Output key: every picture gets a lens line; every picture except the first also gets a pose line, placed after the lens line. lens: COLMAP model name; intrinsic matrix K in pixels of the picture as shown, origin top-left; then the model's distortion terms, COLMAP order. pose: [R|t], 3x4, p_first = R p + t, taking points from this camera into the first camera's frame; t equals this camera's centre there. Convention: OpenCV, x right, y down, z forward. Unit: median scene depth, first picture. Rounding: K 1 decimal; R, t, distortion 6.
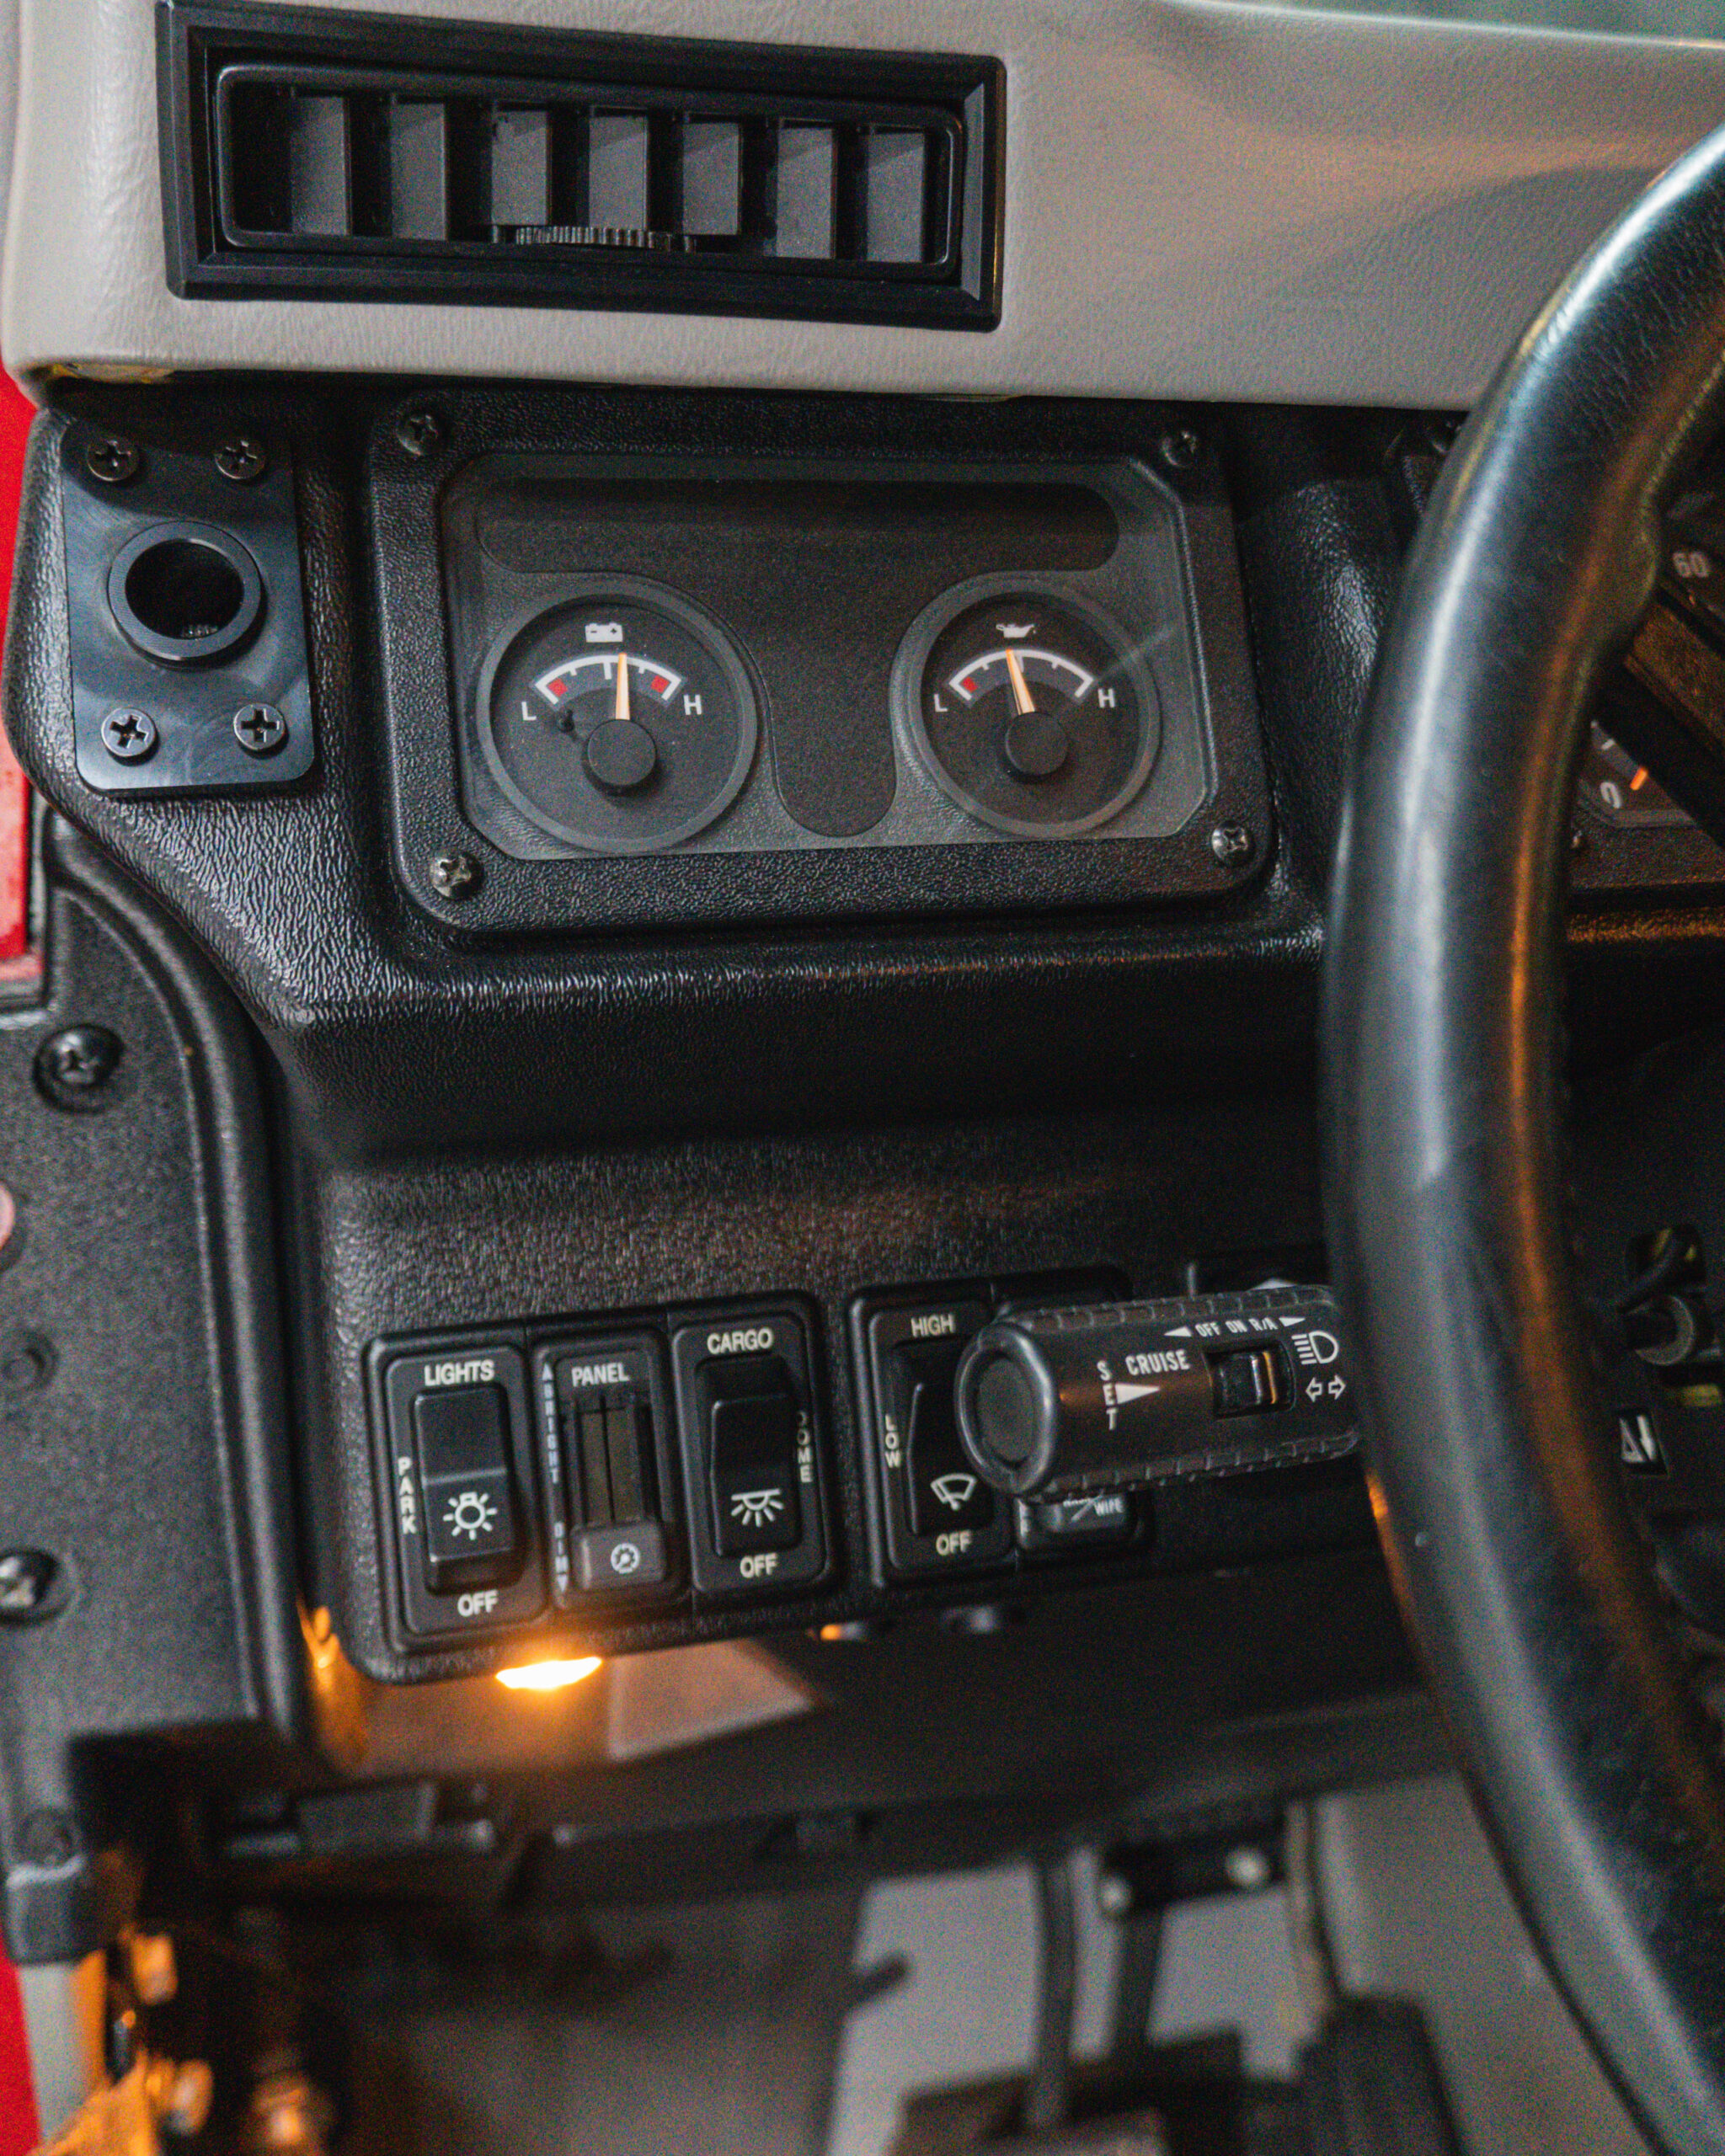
lens RADIAL K [[1846.8, 0, 1026.6], [0, 1846.8, 972.1], [0, 0, 1]] dist [0.005226, 0.004674]
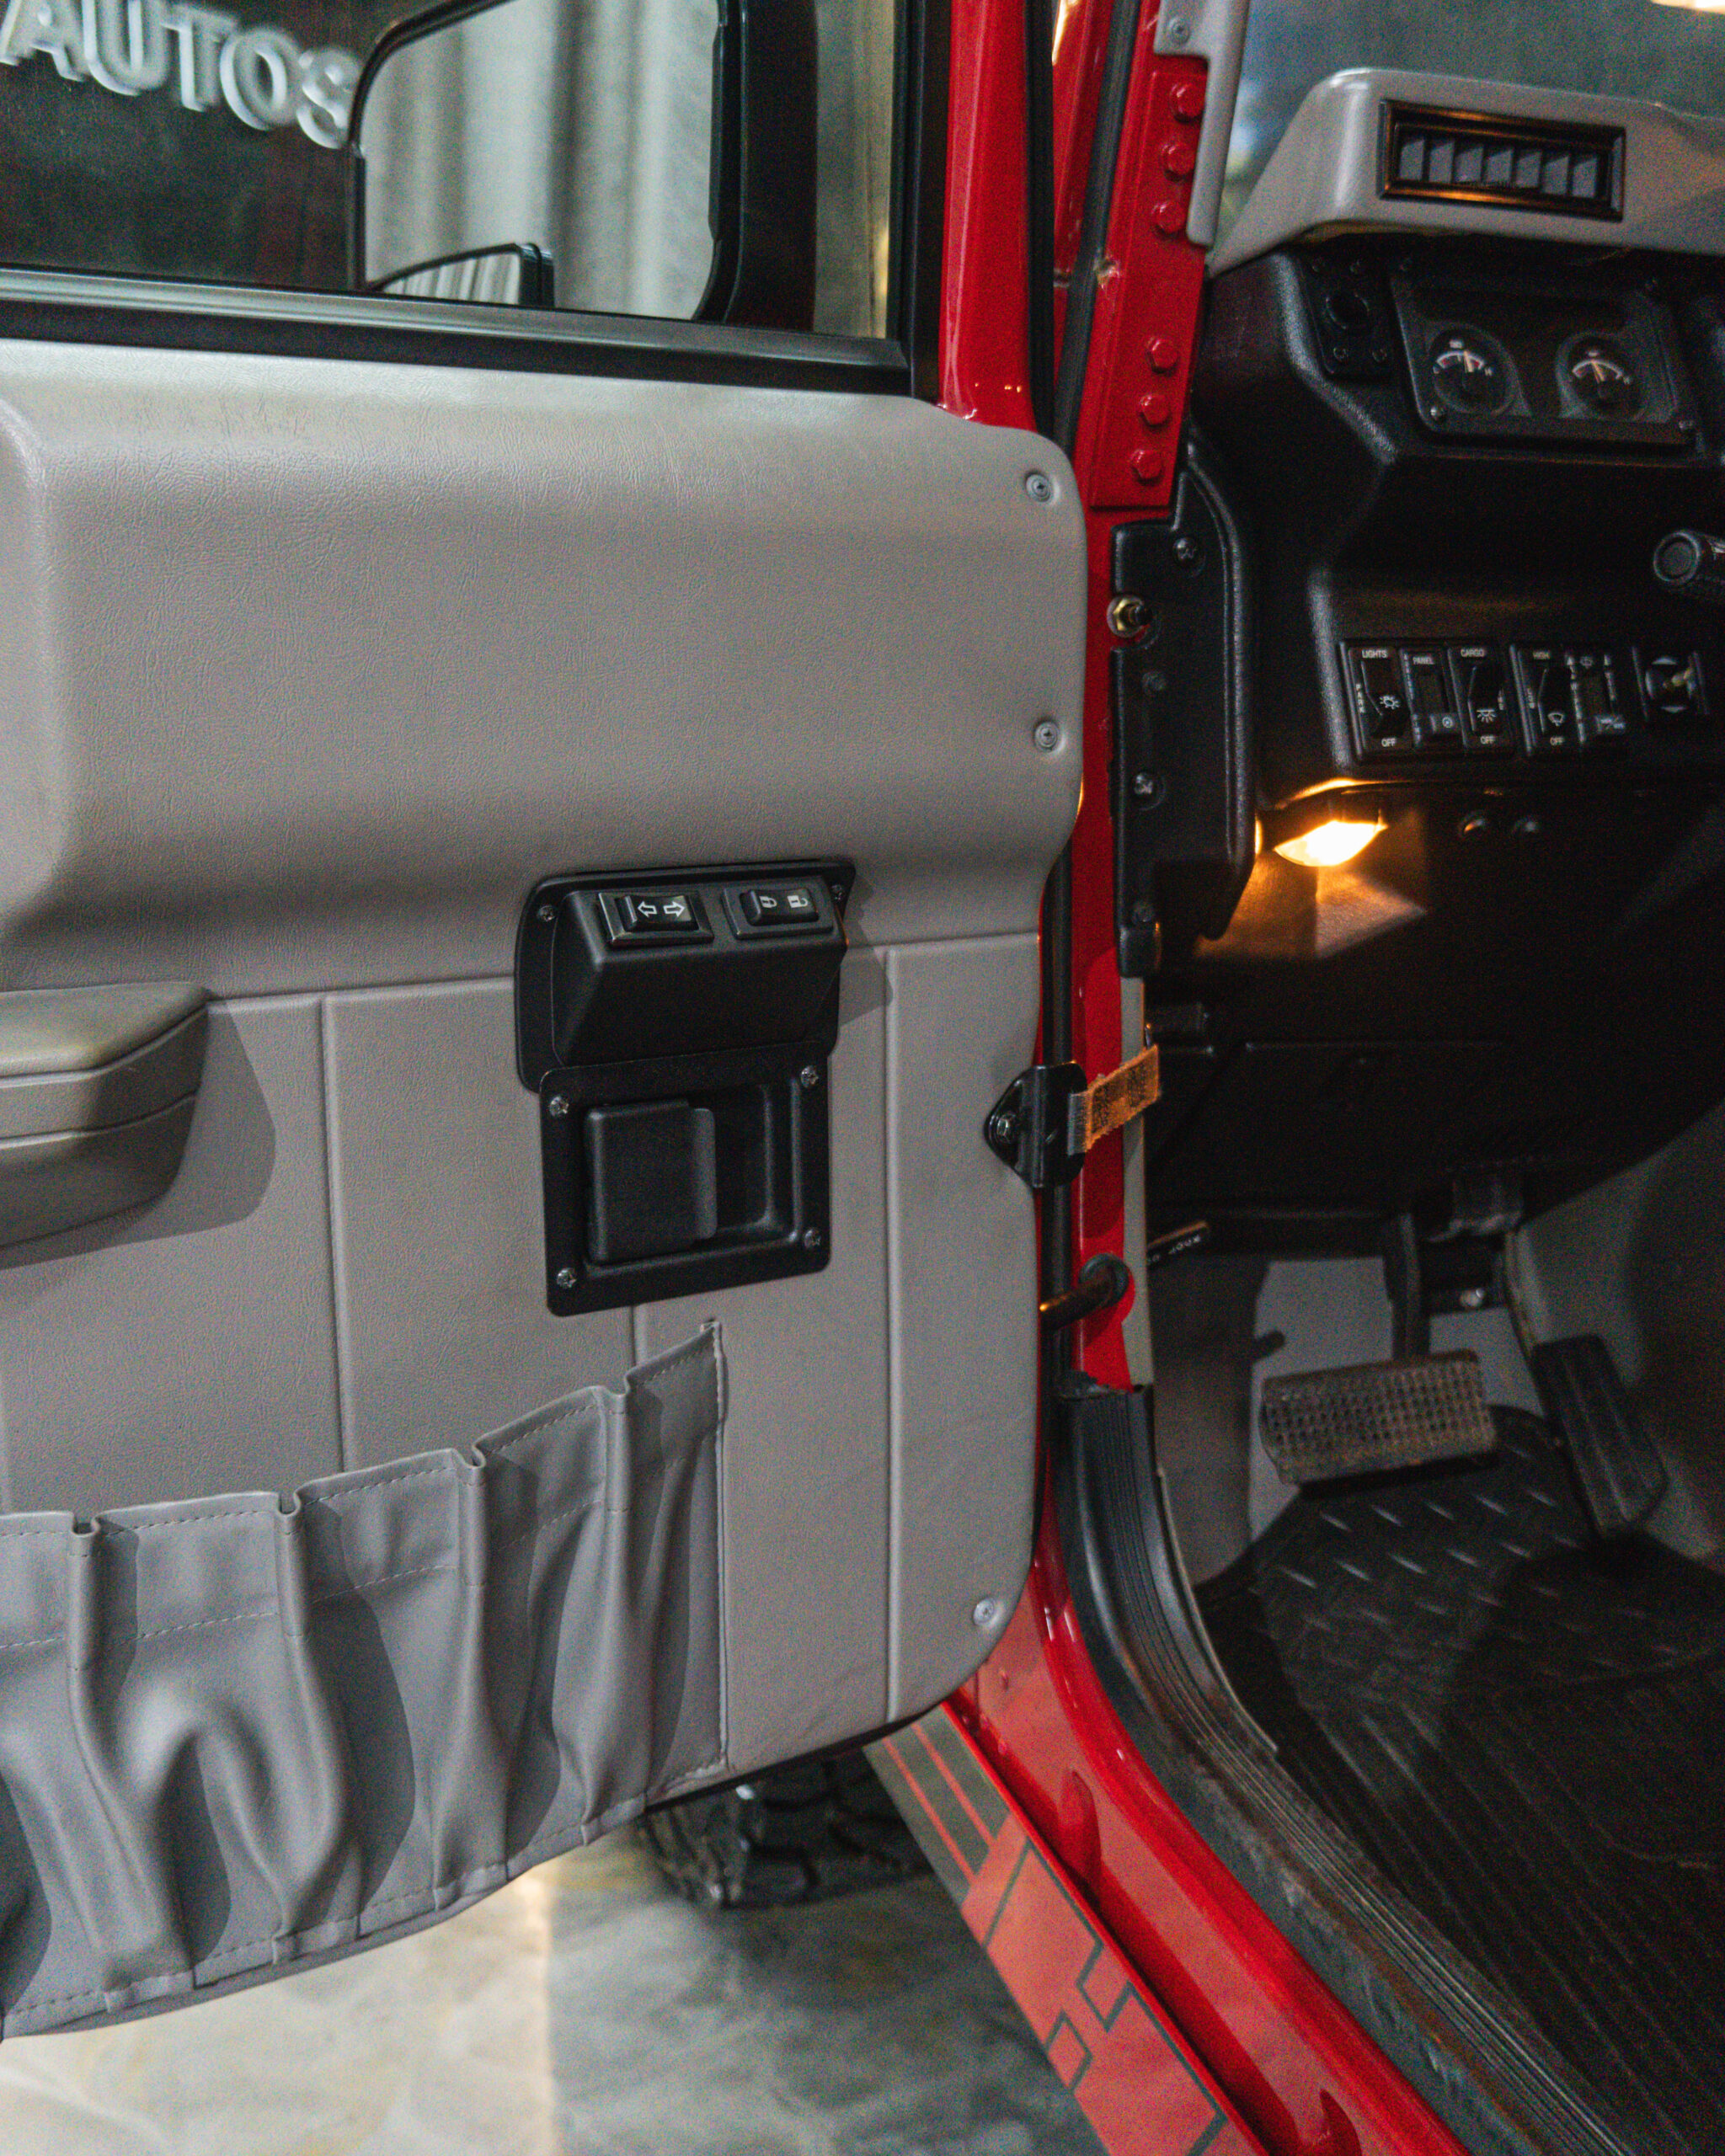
lens RADIAL K [[1972.2, 0, 848.3], [0, 1972.2, 1151.2], [0, 0, 1]] dist [-0.001320, 0.007927]
pose [[0.997419, -0.022234, 0.068268, -1.197235], [0.027286, 0.996887, -0.073978, 1.050345], [-0.066411, 0.075650, 0.994920, -1.516550]]
